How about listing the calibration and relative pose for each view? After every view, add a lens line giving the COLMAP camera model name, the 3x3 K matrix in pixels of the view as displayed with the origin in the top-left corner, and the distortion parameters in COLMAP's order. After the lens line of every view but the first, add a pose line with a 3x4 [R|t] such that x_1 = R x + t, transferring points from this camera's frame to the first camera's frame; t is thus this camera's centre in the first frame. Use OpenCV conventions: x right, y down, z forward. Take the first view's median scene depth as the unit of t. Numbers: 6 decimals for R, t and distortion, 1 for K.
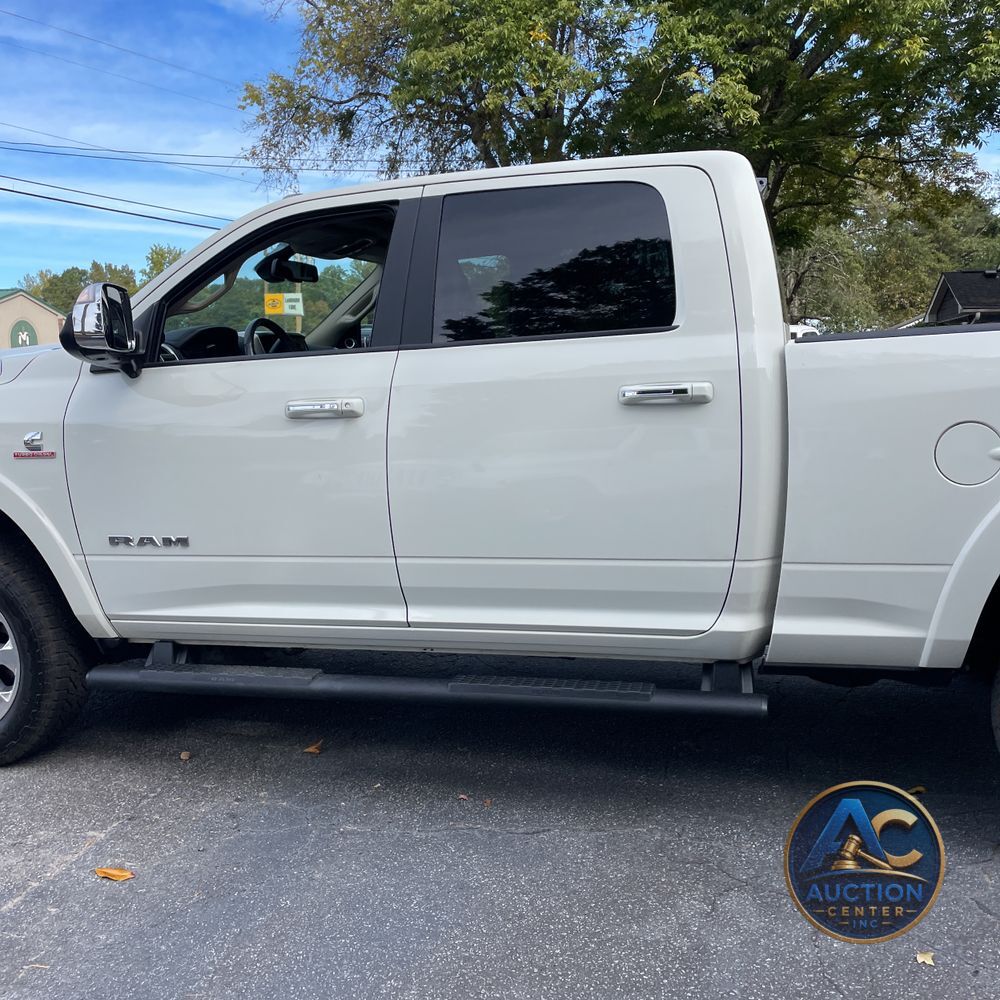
lens RADIAL K [[1014.3, 0, 494.7], [0, 1014.3, 488.9], [0, 0, 1]] dist [0.102869, -0.157296]
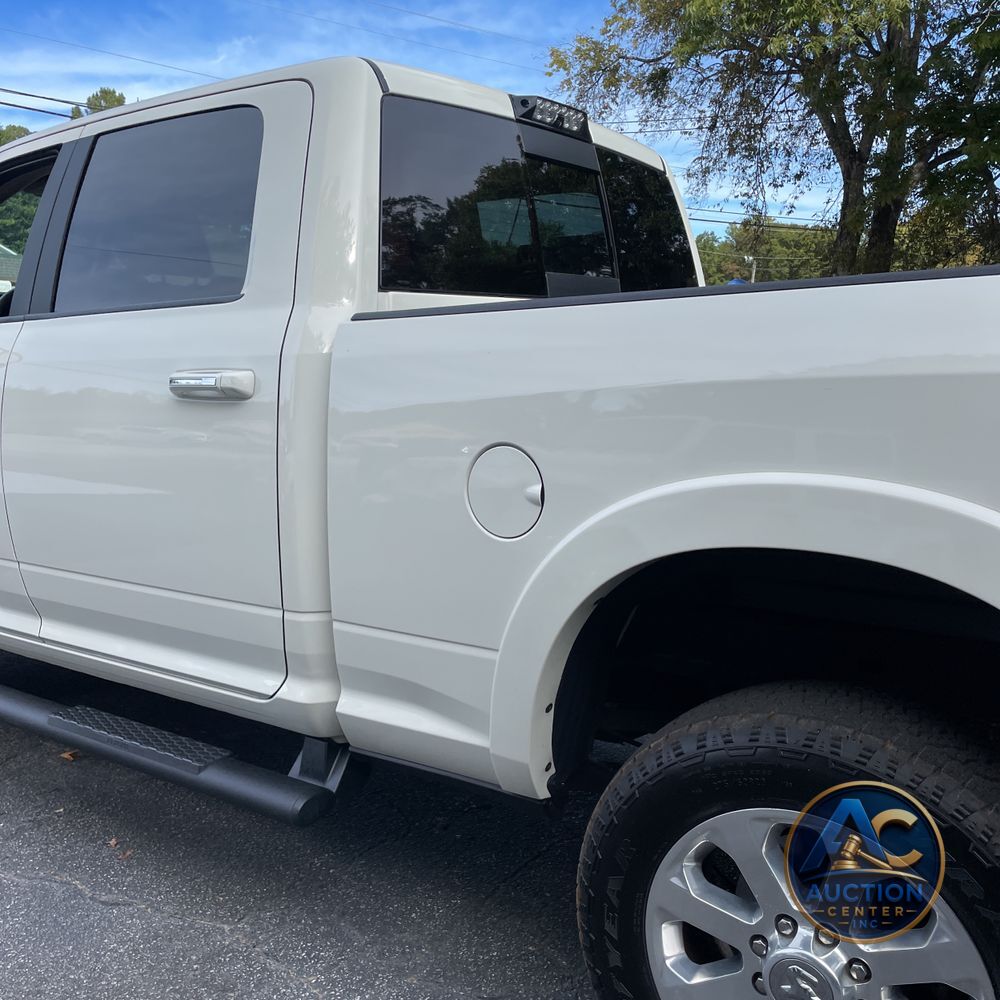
lens RADIAL K [[1039.7, 0, 479.2], [0, 1039.7, 506.5], [0, 0, 1]] dist [0.072147, -0.163325]
pose [[0.931159, 0.075980, -0.356610, 0.114517], [-0.062800, 0.996851, 0.048411, -0.009326], [0.359166, -0.022683, 0.932998, 0.060411]]
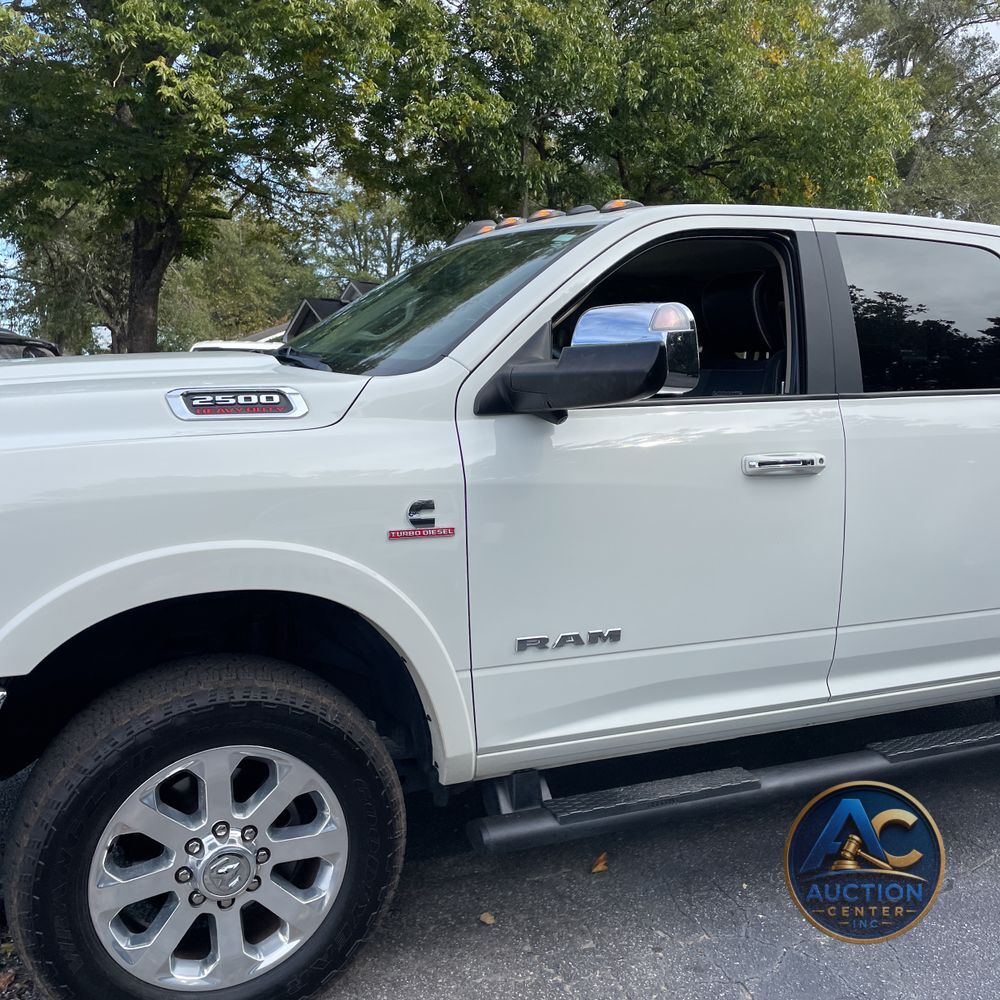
lens RADIAL K [[1014.3, 0, 494.7], [0, 1014.3, 488.9], [0, 0, 1]] dist [0.102869, -0.157296]
pose [[0.771340, -0.025445, 0.635914, -0.179961], [0.030185, 0.999539, 0.003381, -0.013481], [-0.635707, 0.016588, 0.771752, 0.096524]]
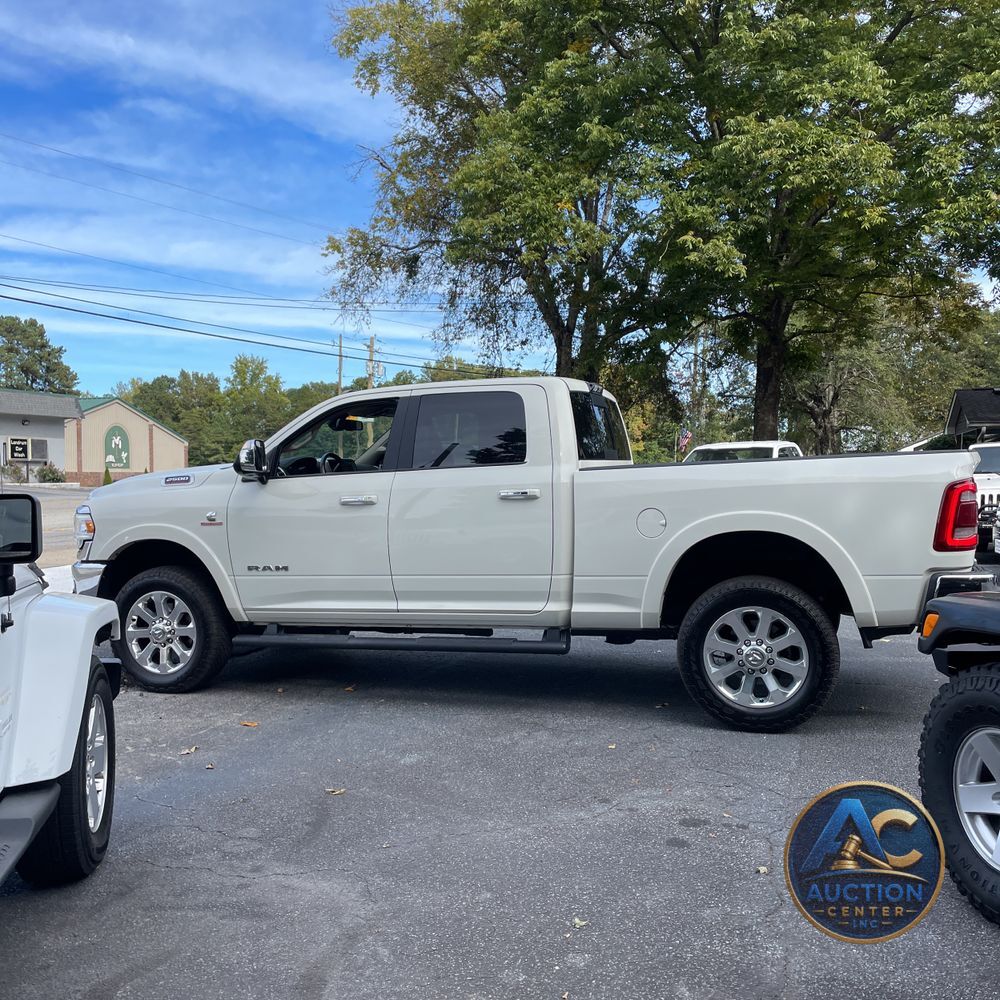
lens RADIAL K [[1014.3, 0, 494.7], [0, 1014.3, 488.9], [0, 0, 1]] dist [0.102869, -0.157296]
pose [[0.997693, 0.008061, -0.067410, 0.046213], [-0.014812, 0.994852, -0.100249, 0.018763], [0.066255, 0.101016, 0.992676, -0.190111]]
